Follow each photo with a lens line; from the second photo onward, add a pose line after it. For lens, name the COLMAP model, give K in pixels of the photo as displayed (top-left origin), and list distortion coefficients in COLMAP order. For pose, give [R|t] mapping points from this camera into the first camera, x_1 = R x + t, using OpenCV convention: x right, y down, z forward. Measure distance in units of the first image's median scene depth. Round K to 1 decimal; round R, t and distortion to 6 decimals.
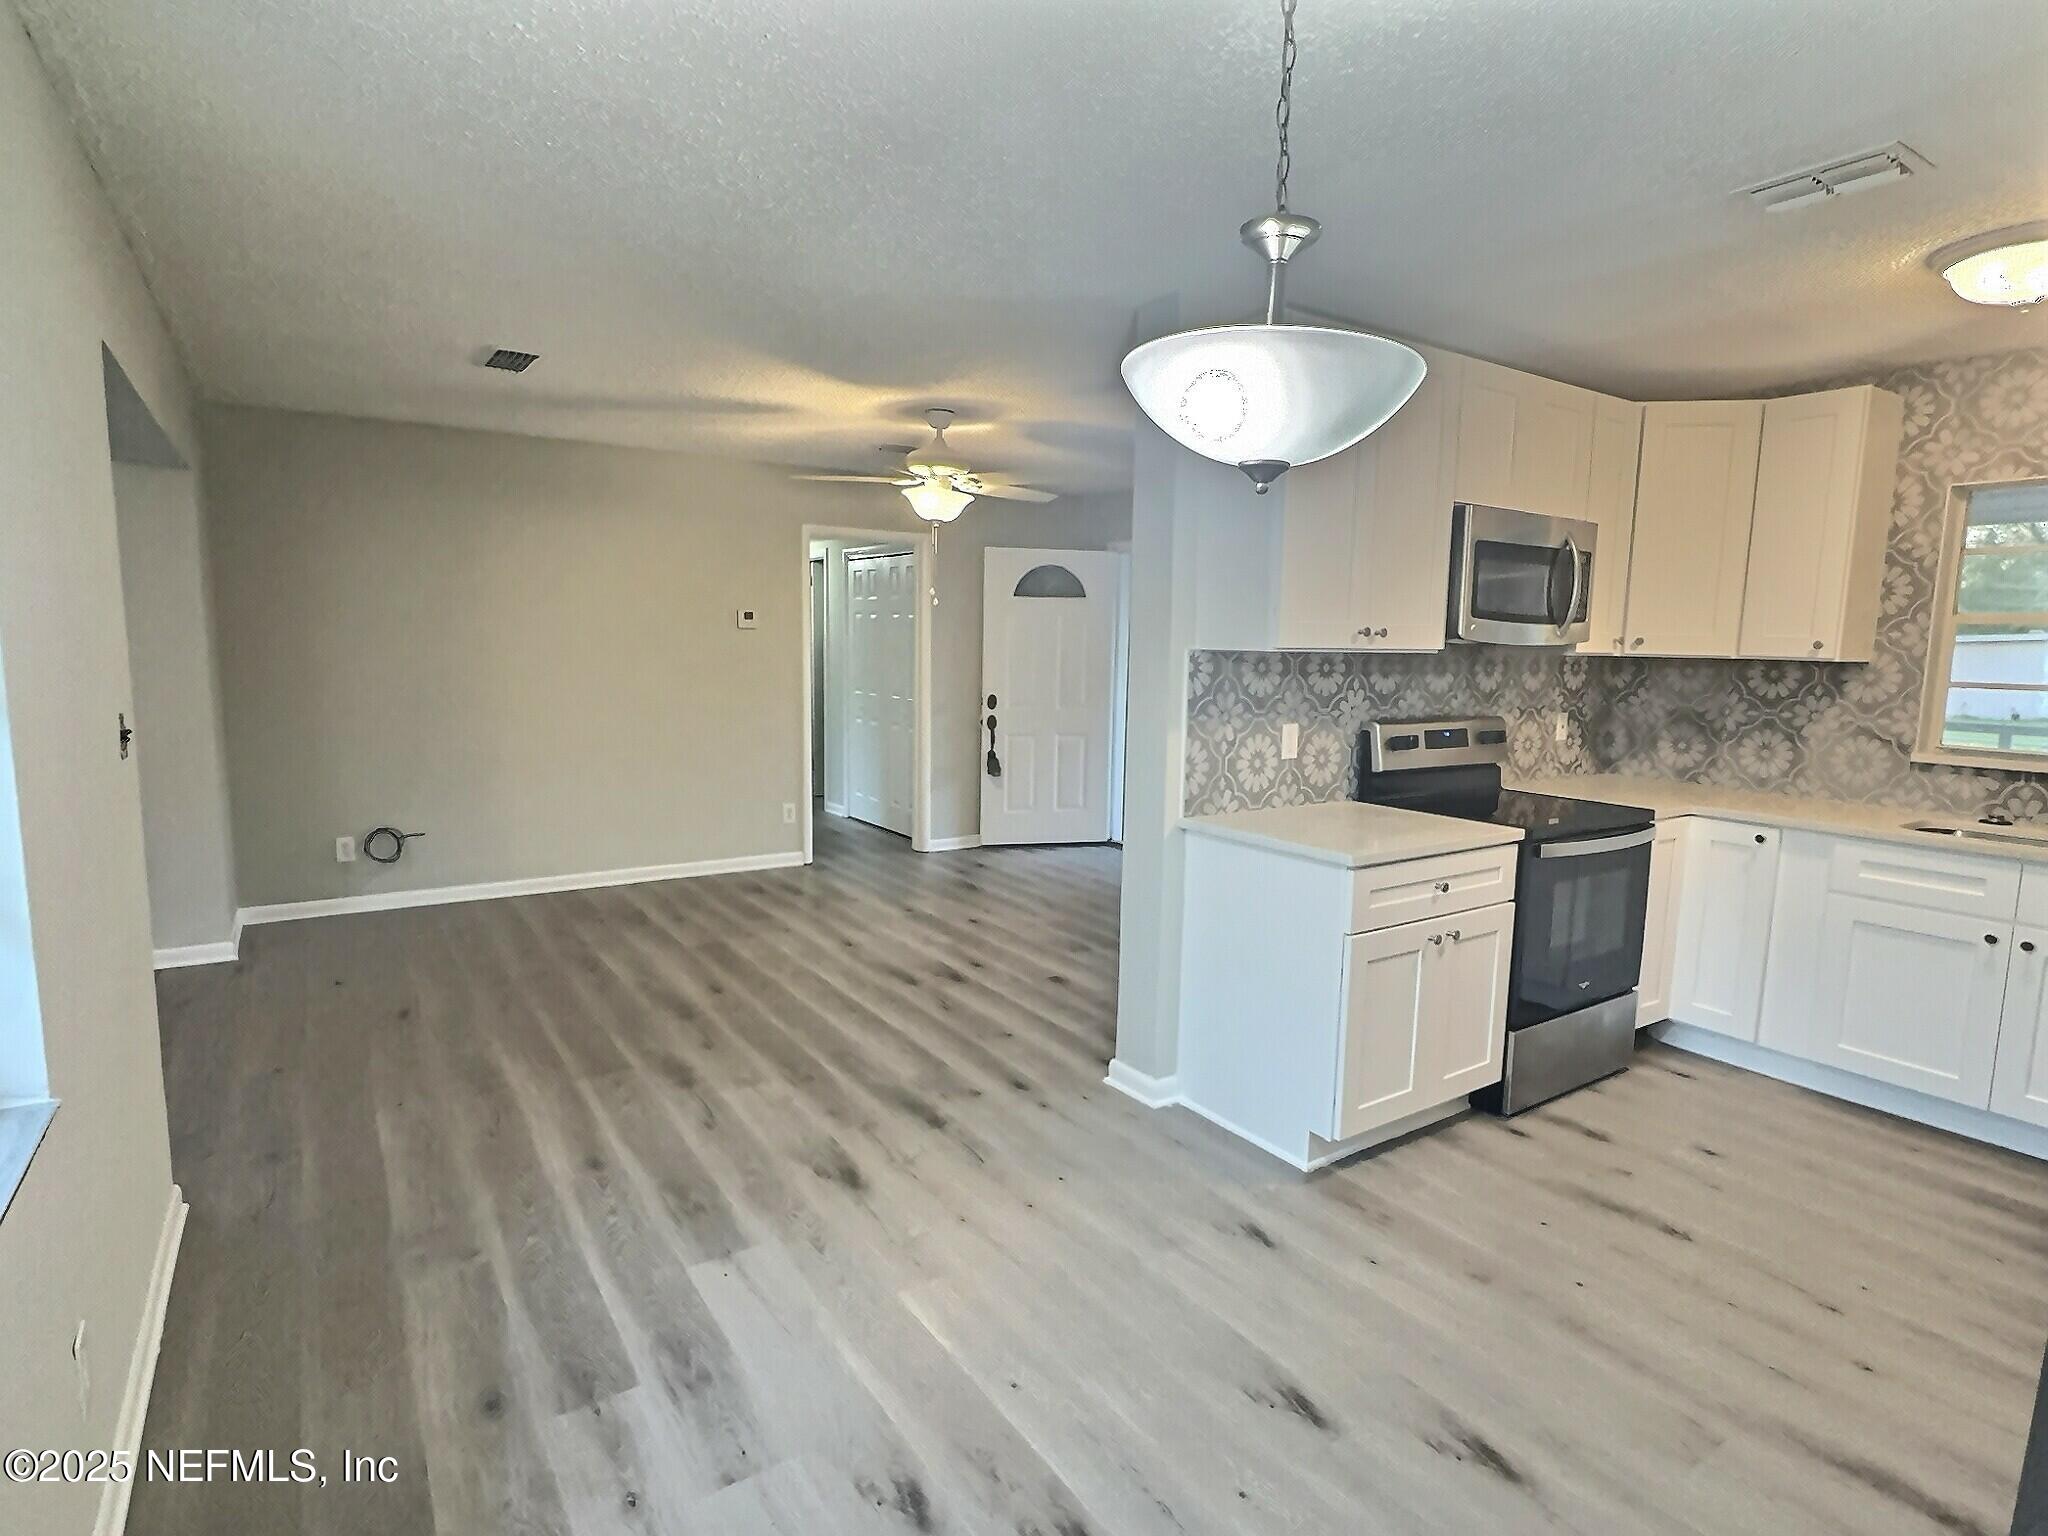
lens RADIAL K [[1064.4, 0, 1023.3], [0, 1064.4, 772.6], [0, 0, 1]] dist [-0.004394, 0.000468]
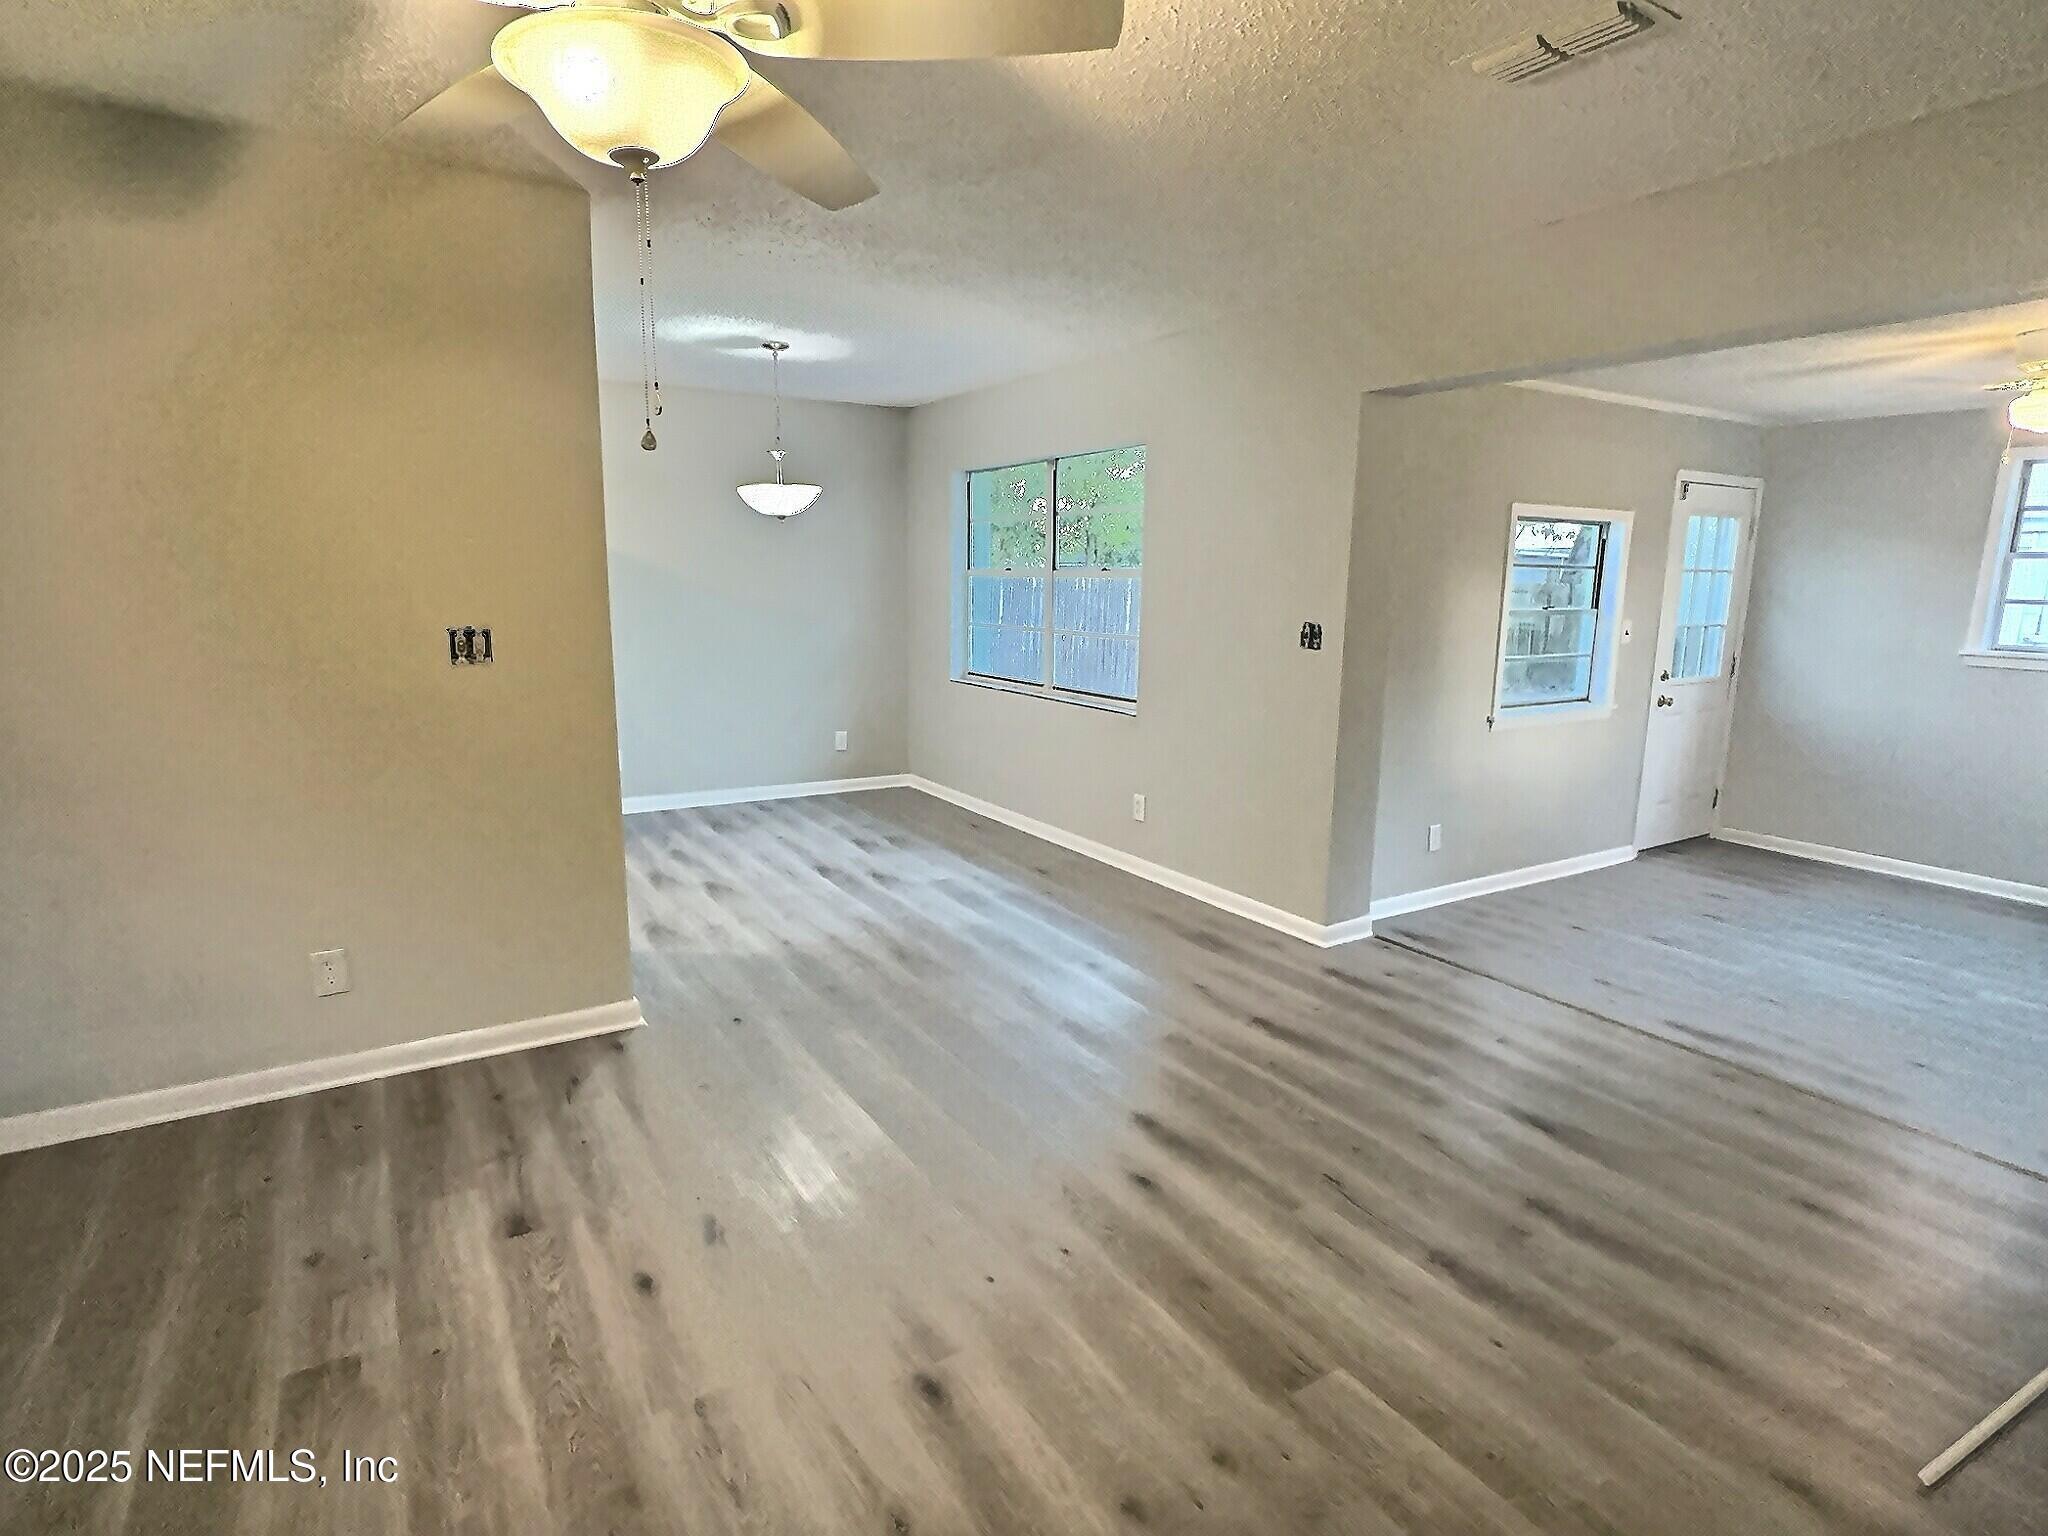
lens RADIAL K [[1062.3, 0, 1020.4], [0, 1062.3, 766.5], [0, 0, 1]] dist [-0.002704, -0.000768]
pose [[-0.998953, -0.035808, 0.028484, -0.275925], [-0.025604, 0.953400, 0.300622, -0.223960], [-0.037922, 0.299578, -0.953318, 1.797237]]
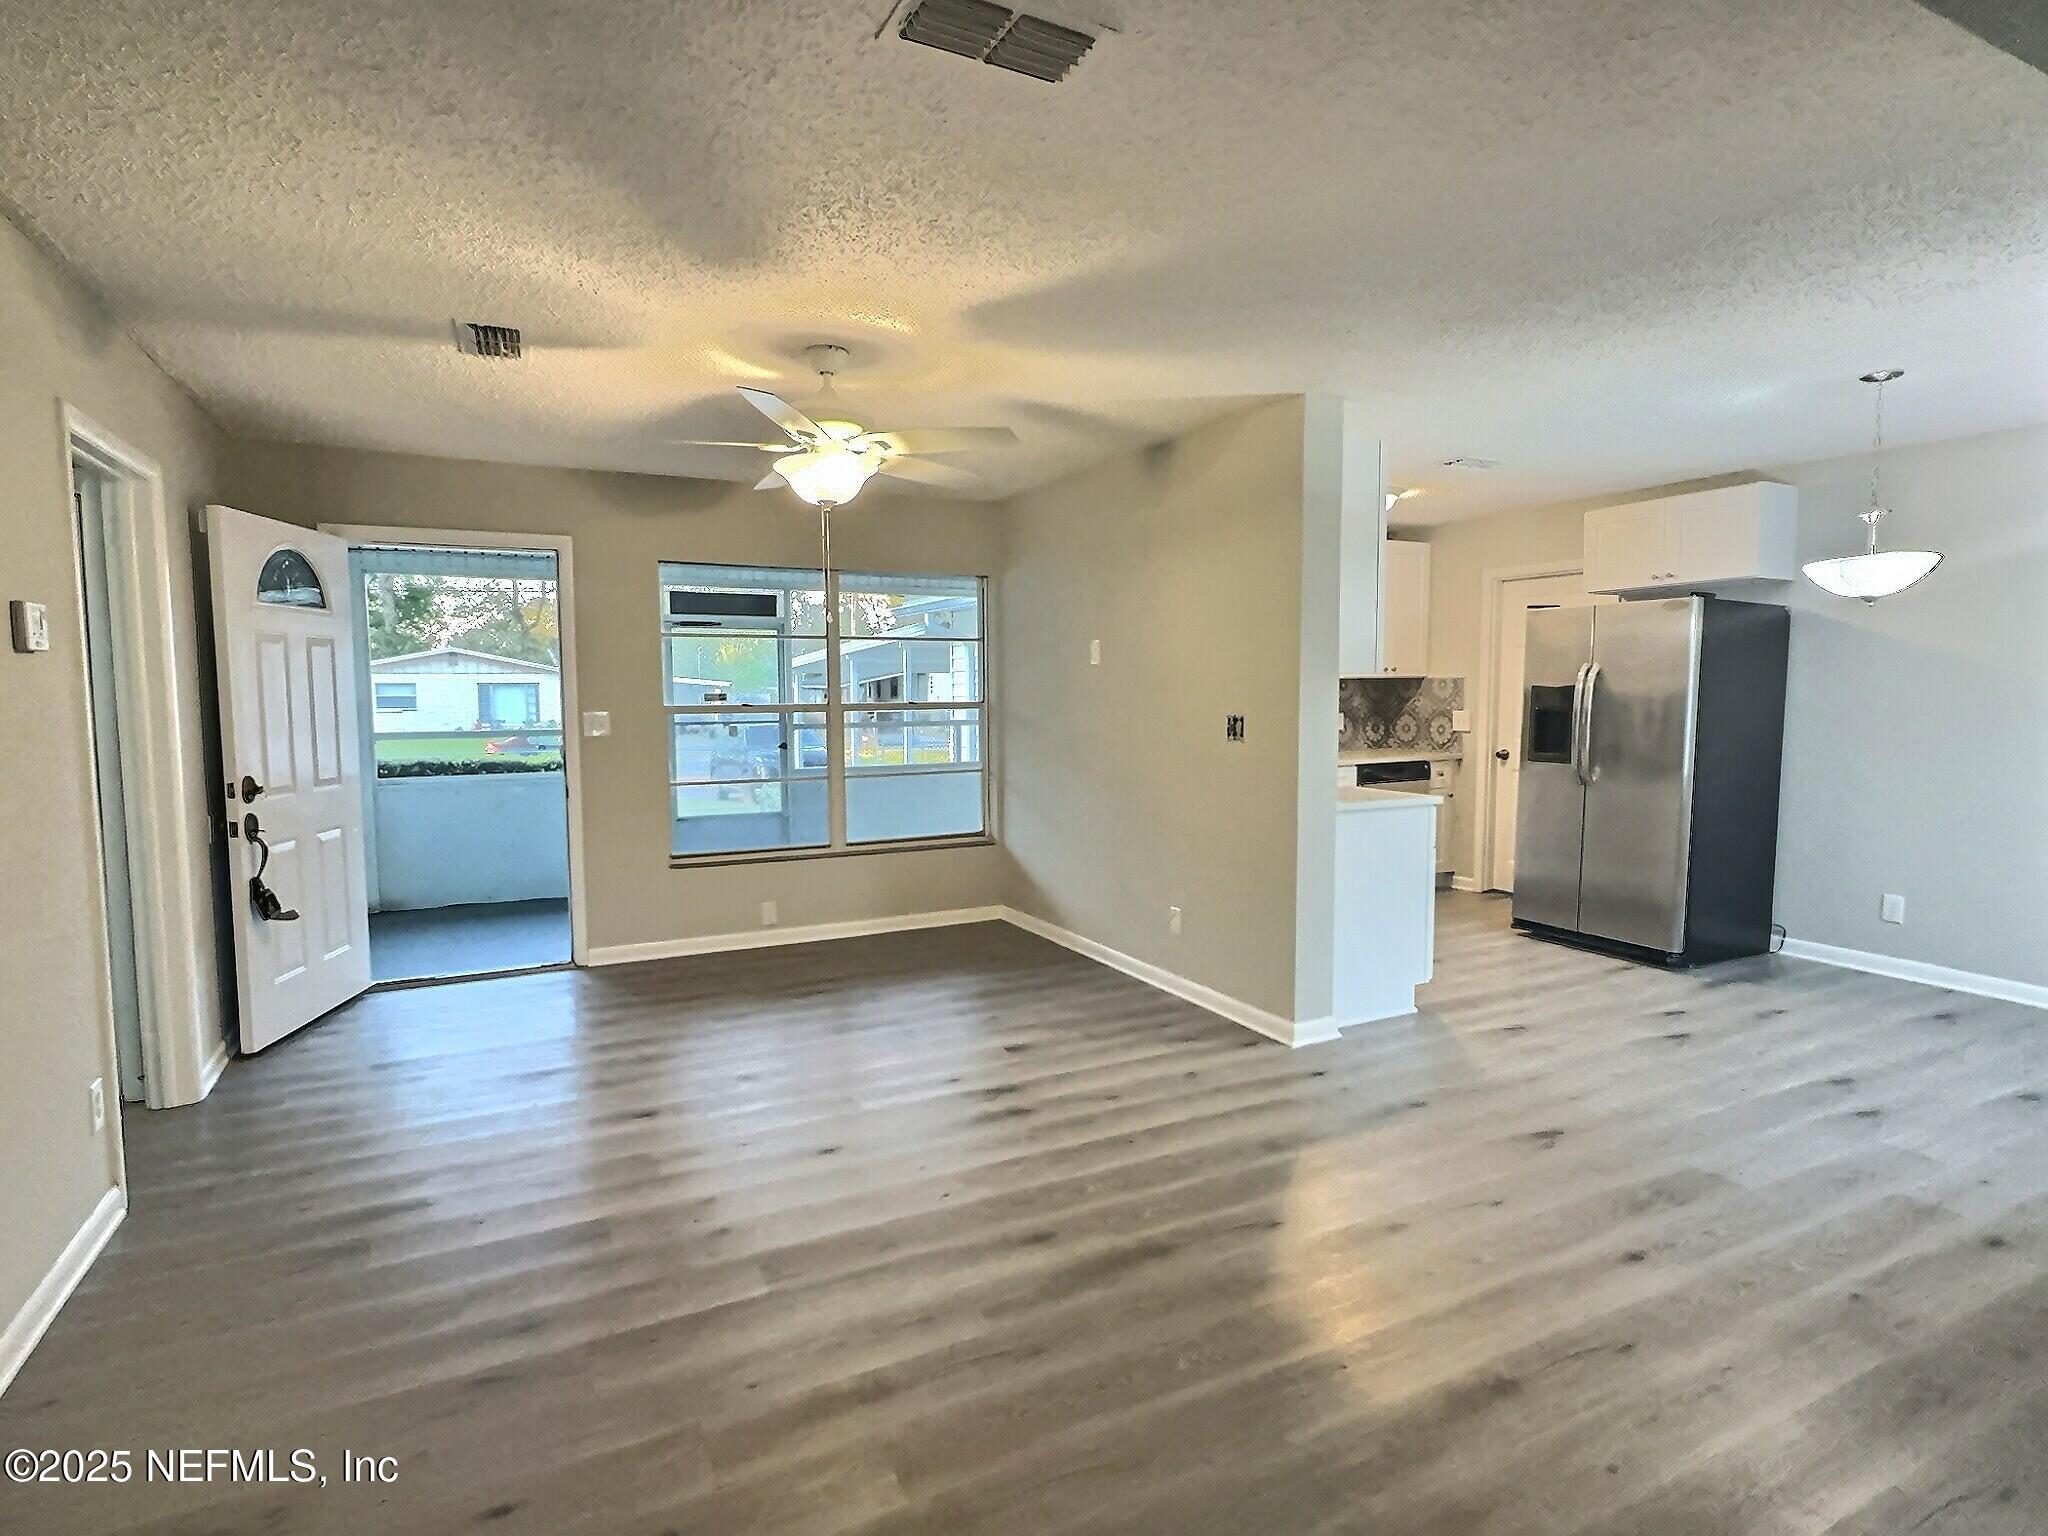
lens RADIAL K [[1062.3, 0, 1020.4], [0, 1062.3, 766.5], [0, 0, 1]] dist [-0.002704, -0.000768]
pose [[0.119498, -0.094237, 0.988352, -1.050571], [0.132106, 0.988143, 0.078245, -0.137484], [-0.984006, 0.121218, 0.130530, 1.085437]]
